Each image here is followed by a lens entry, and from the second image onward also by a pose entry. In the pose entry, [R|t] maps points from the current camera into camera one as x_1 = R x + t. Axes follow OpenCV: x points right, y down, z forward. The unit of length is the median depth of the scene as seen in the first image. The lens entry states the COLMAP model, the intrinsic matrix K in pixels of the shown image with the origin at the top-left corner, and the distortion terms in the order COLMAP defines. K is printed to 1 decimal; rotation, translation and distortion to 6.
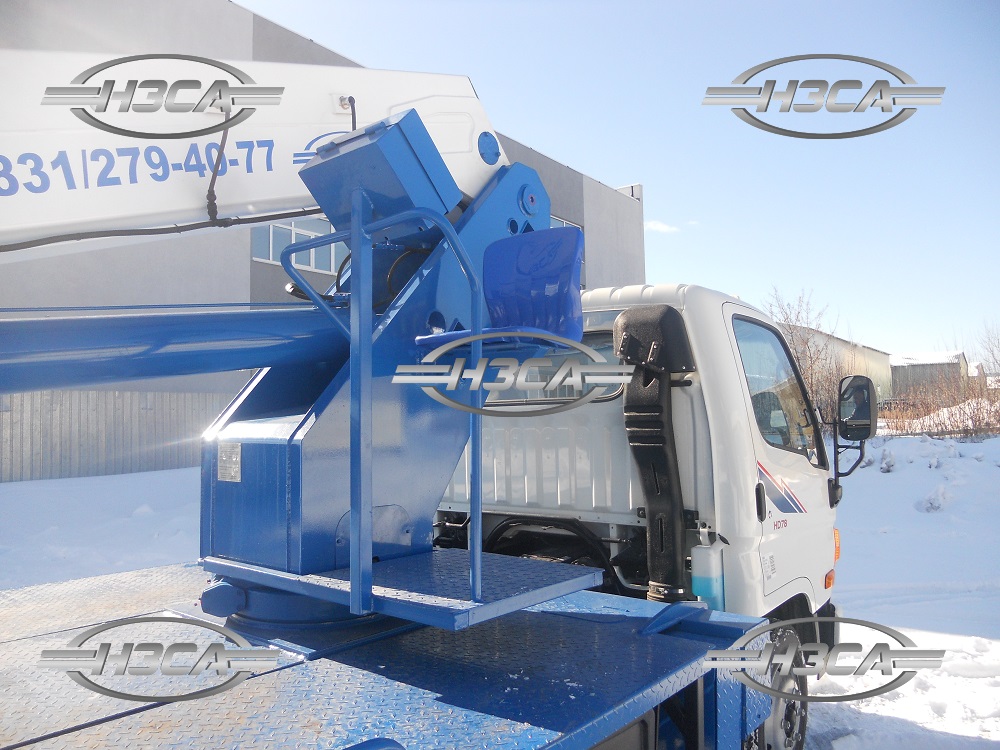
lens RADIAL K [[737.7, 0, 499.2], [0, 737.7, 394.9], [0, 0, 1]] dist [-0.007862, -0.005171]
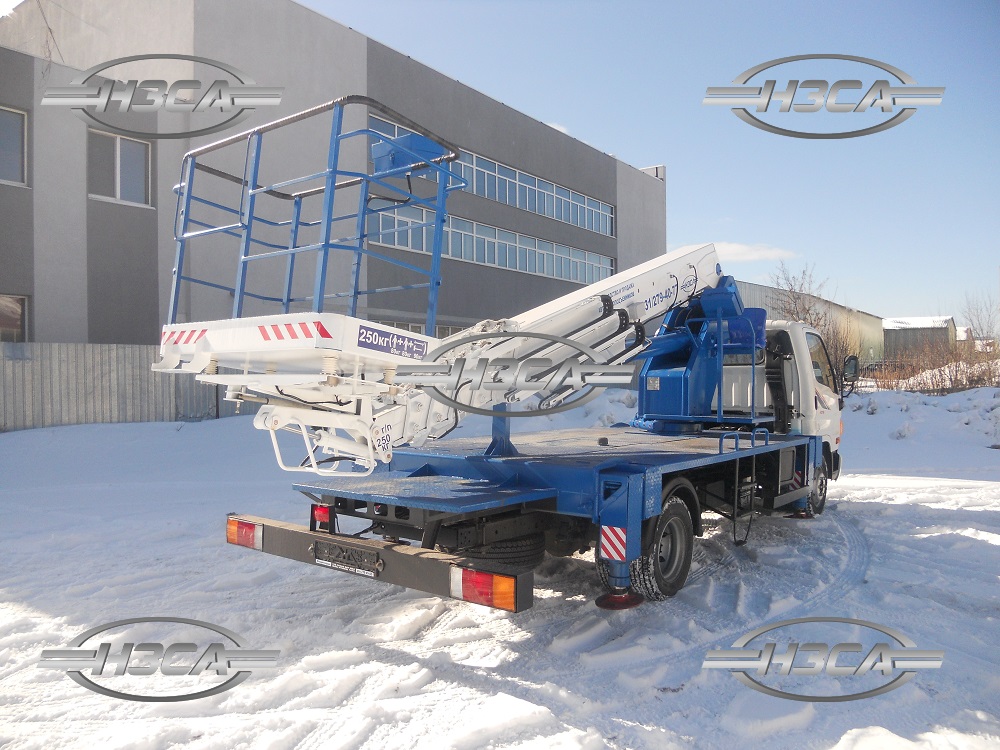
lens RADIAL K [[766.7, 0, 500.0], [0, 766.7, 375.0], [0, 0, 1]] dist [0.003174, 0.002132]
pose [[0.999648, 0.011641, 0.023824, -0.090057], [-0.012386, 0.999430, 0.031390, -0.003224], [-0.023445, -0.031674, 0.999223, -0.184556]]
